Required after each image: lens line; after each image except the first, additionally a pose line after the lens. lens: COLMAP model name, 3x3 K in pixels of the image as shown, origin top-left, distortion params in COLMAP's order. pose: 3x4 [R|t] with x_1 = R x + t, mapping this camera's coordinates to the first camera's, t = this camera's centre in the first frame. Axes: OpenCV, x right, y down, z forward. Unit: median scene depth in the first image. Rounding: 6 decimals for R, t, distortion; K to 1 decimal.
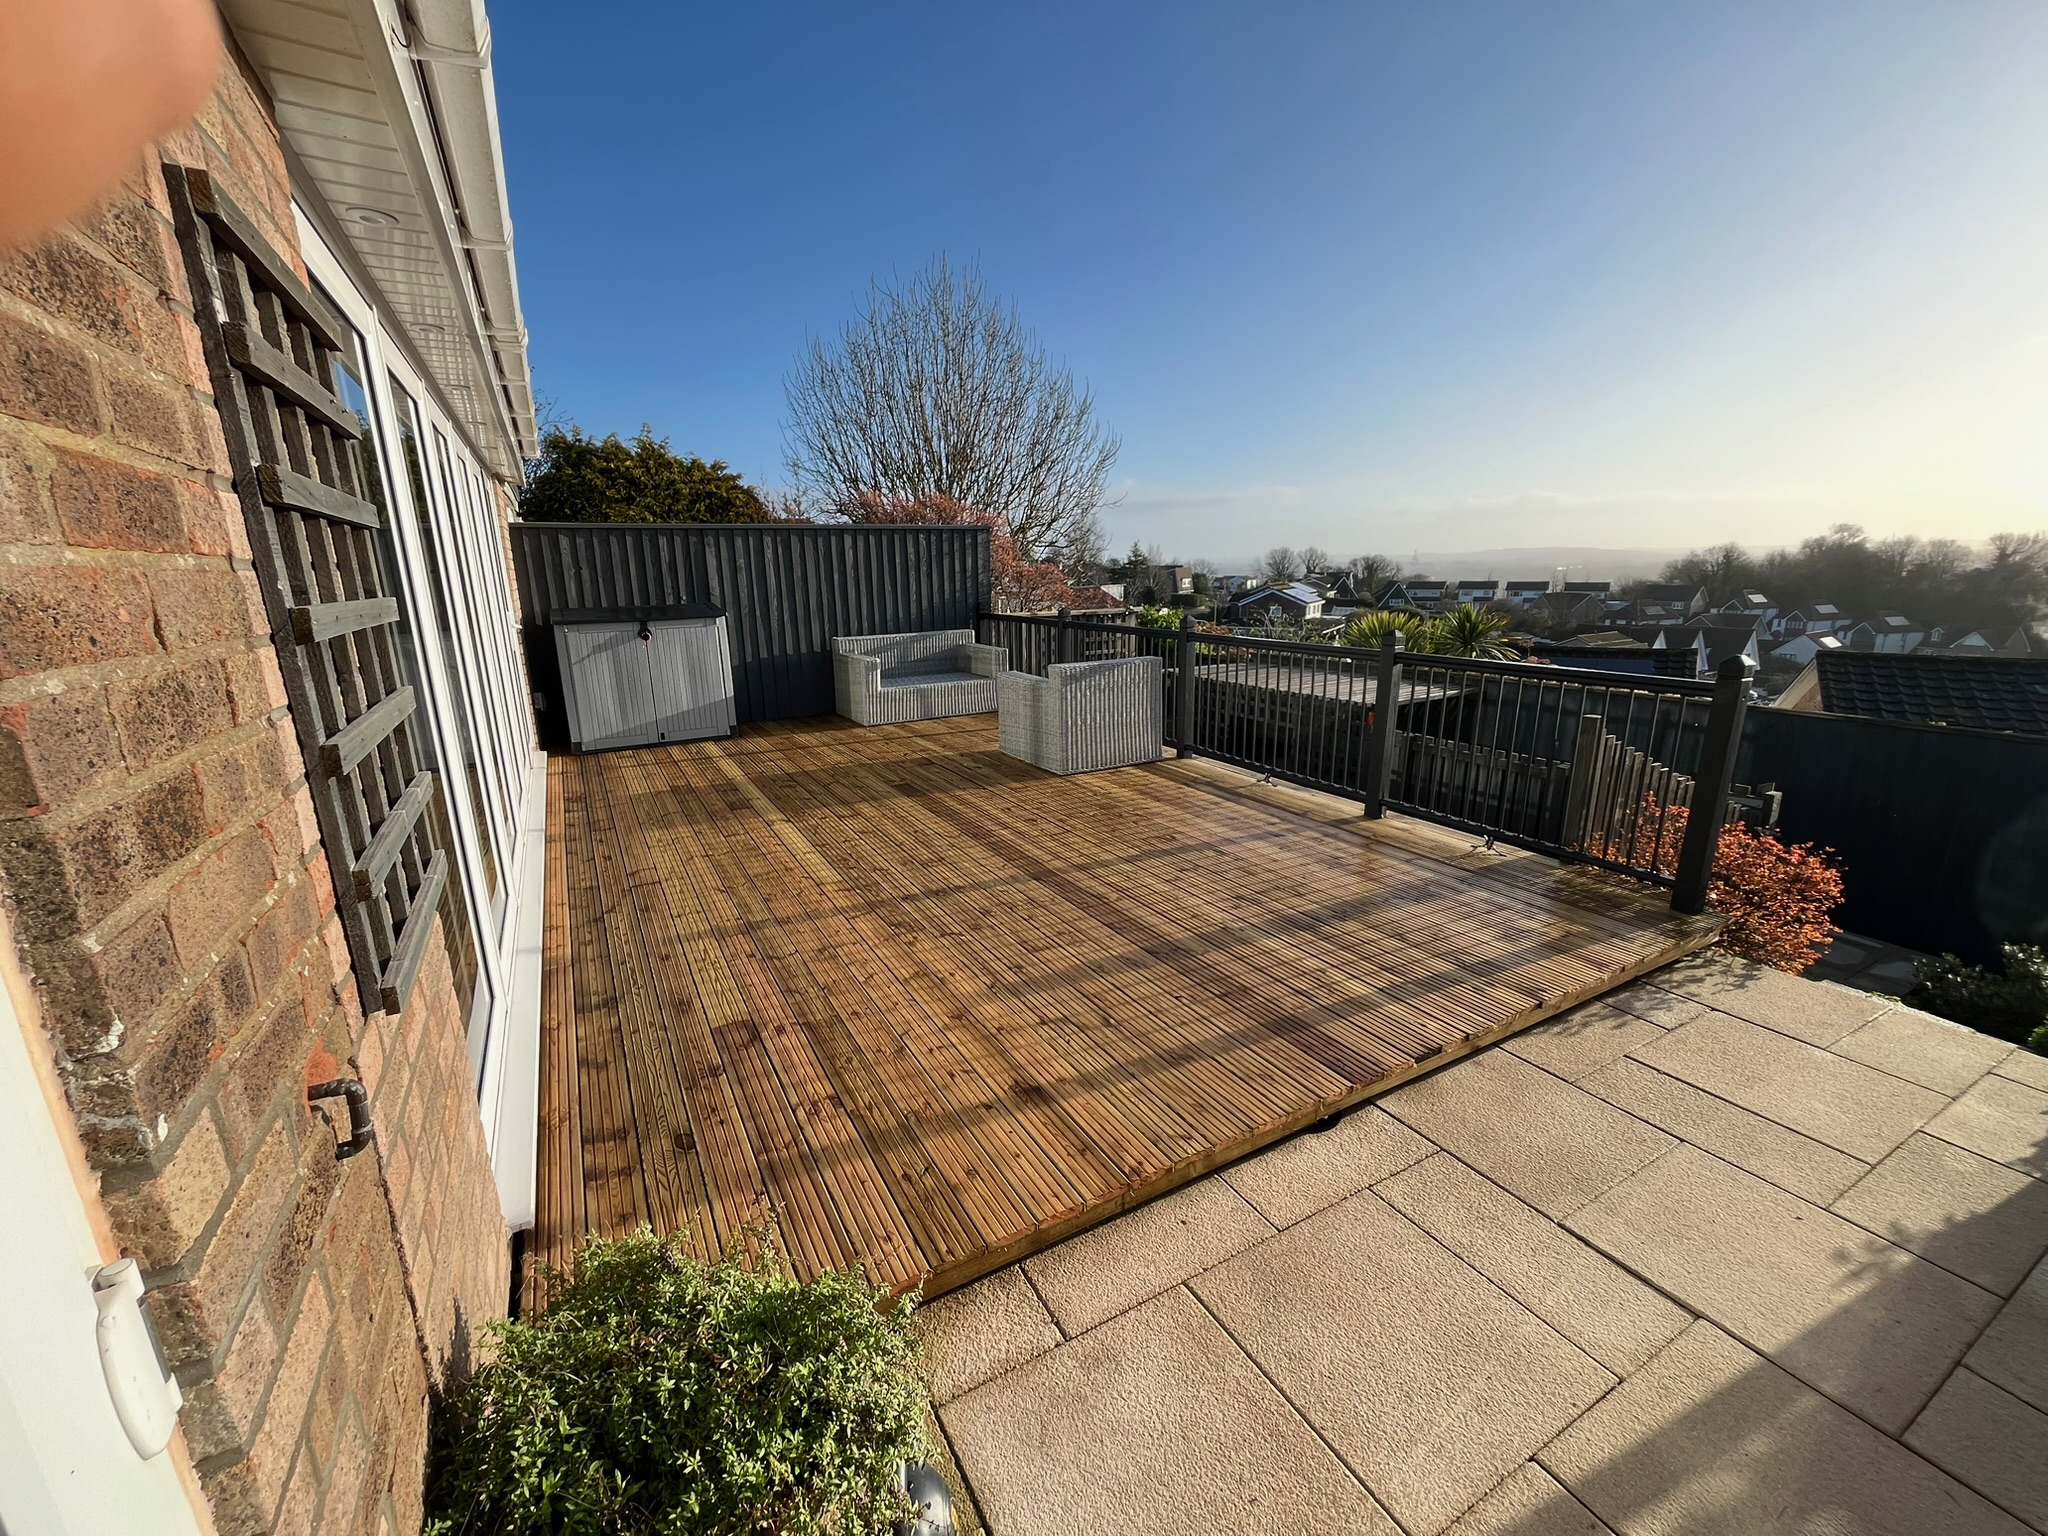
lens RADIAL K [[814.7, 0, 1024.0], [0, 814.7, 768.0], [0, 0, 1]] dist [-0.015216, -0.000546]
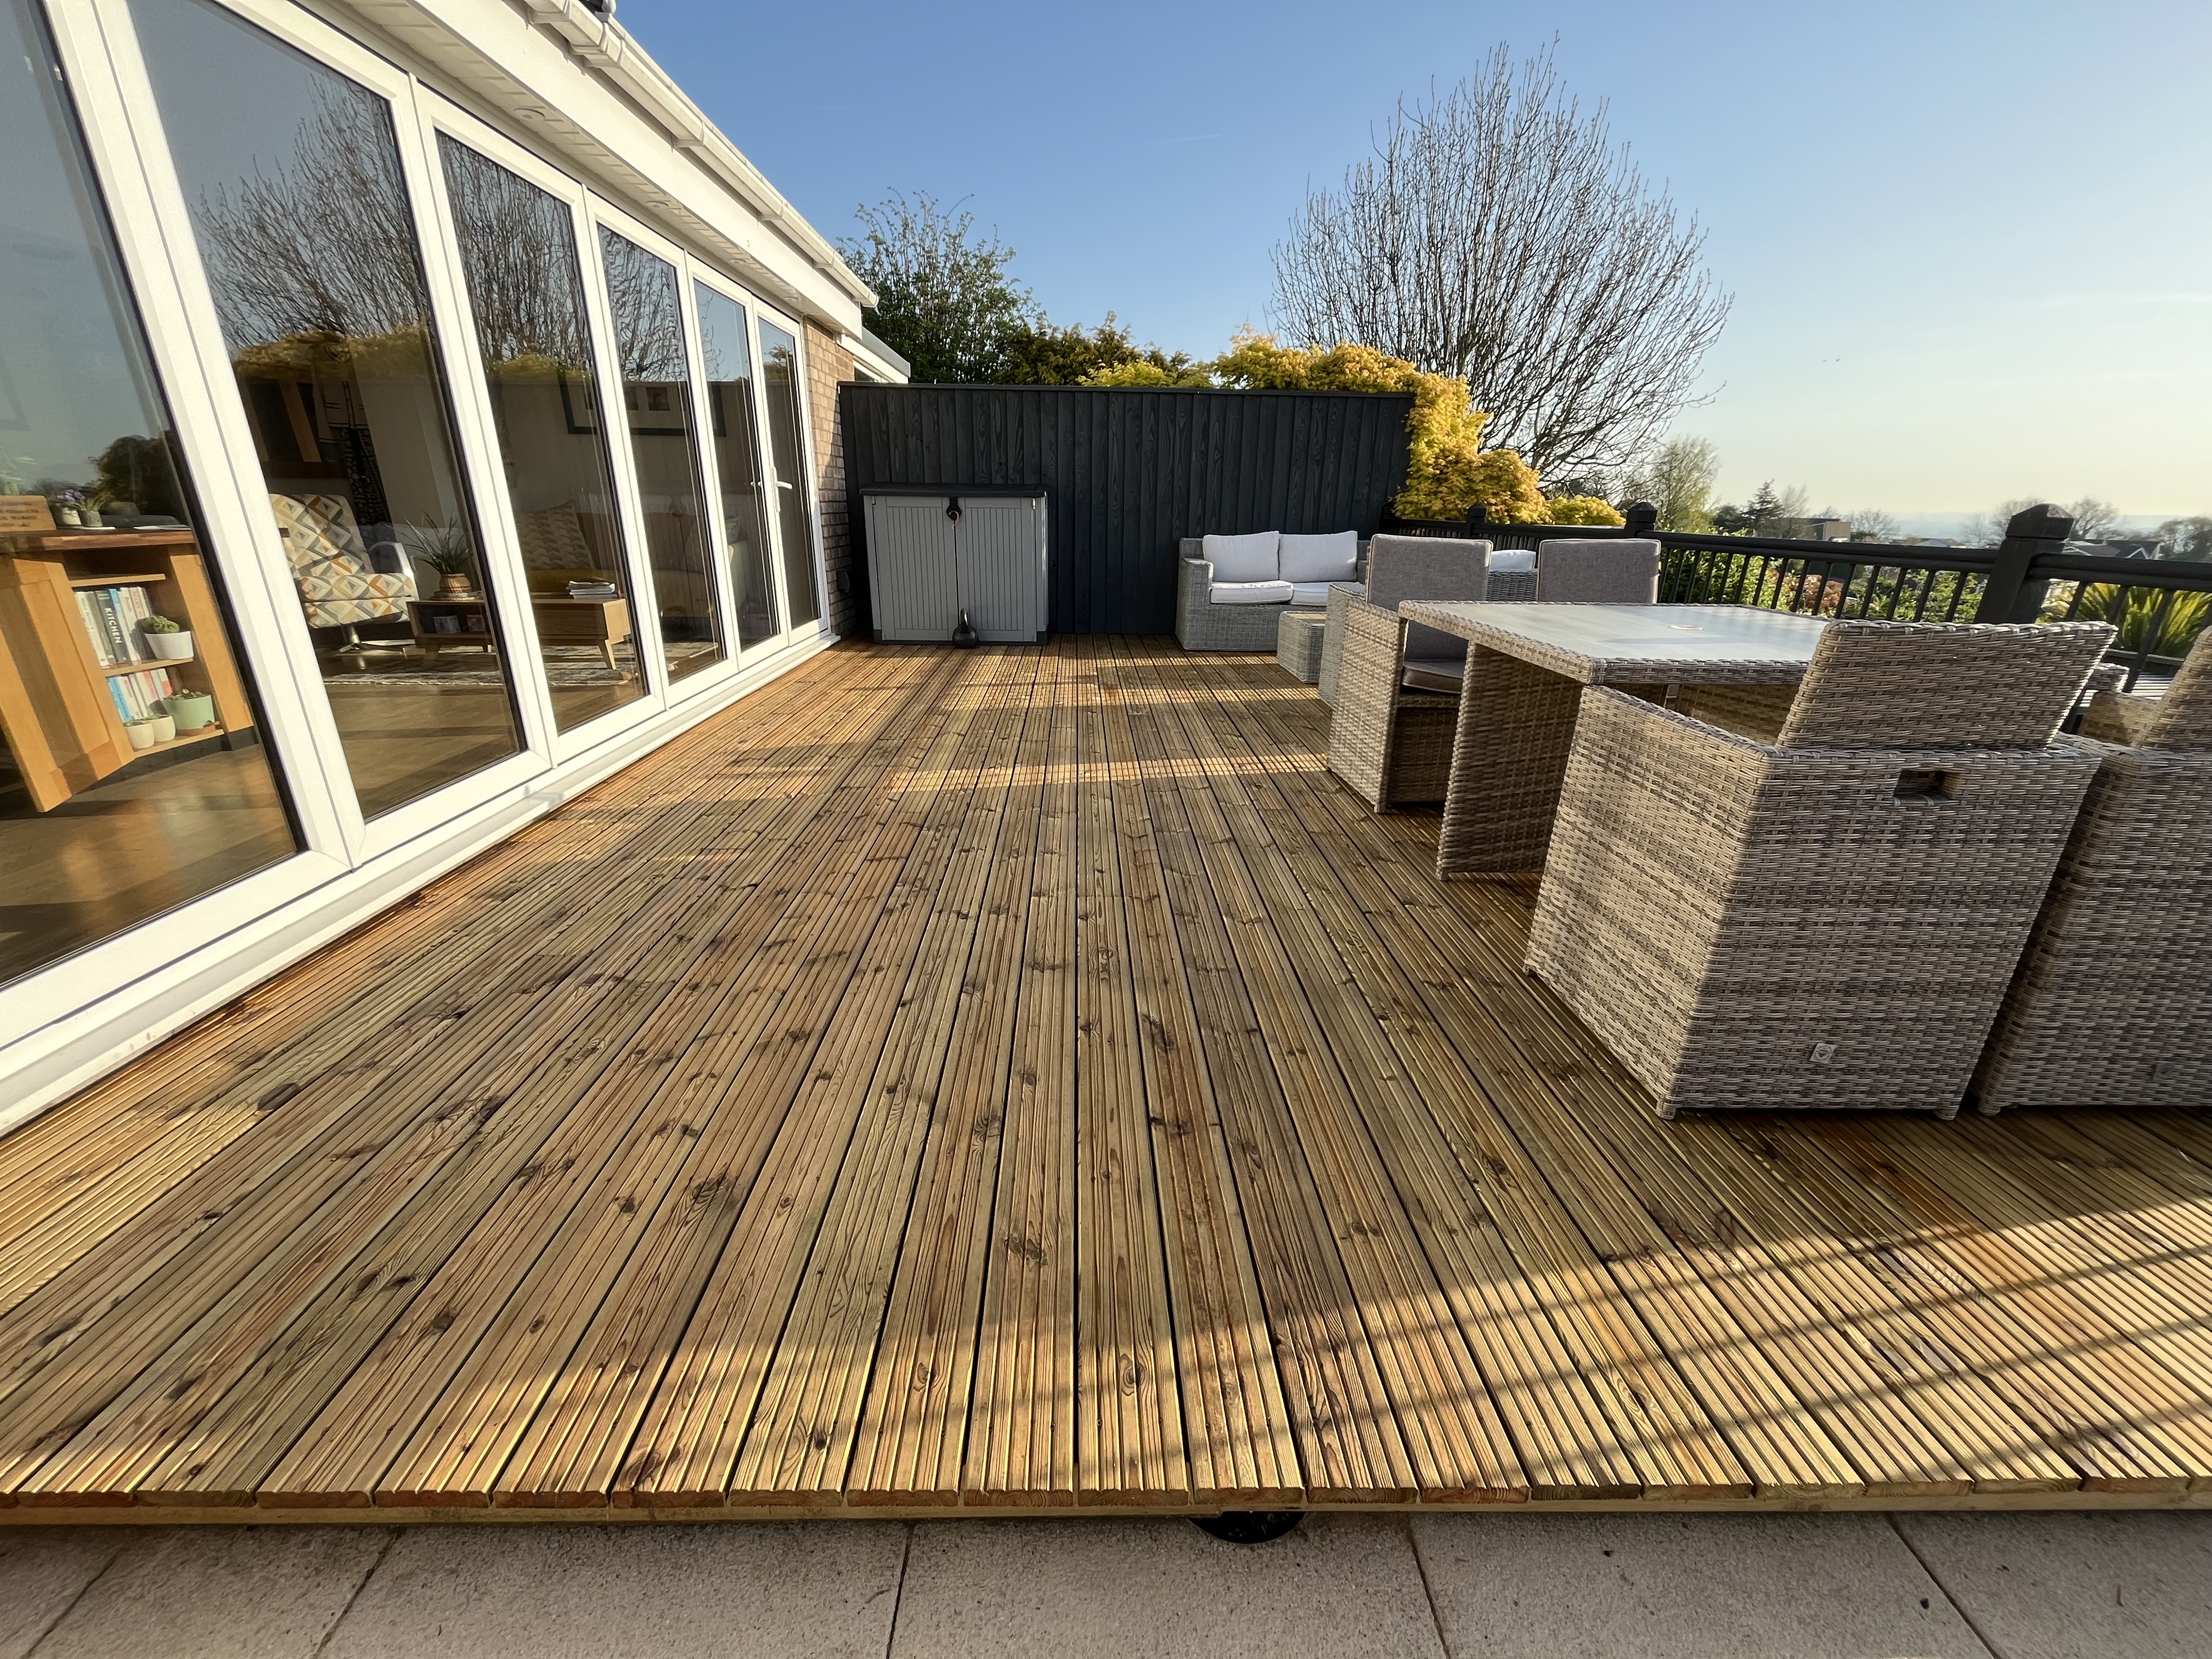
lens RADIAL K [[879.9, 0, 1106.0], [0, 879.9, 829.5], [0, 0, 1]] dist [-0.015216, -0.000546]
pose [[0.879617, 0.189070, -0.436493, 0.060225], [-0.141600, 0.980091, 0.139181, 0.005608], [0.454118, -0.060619, 0.888877, 0.086620]]
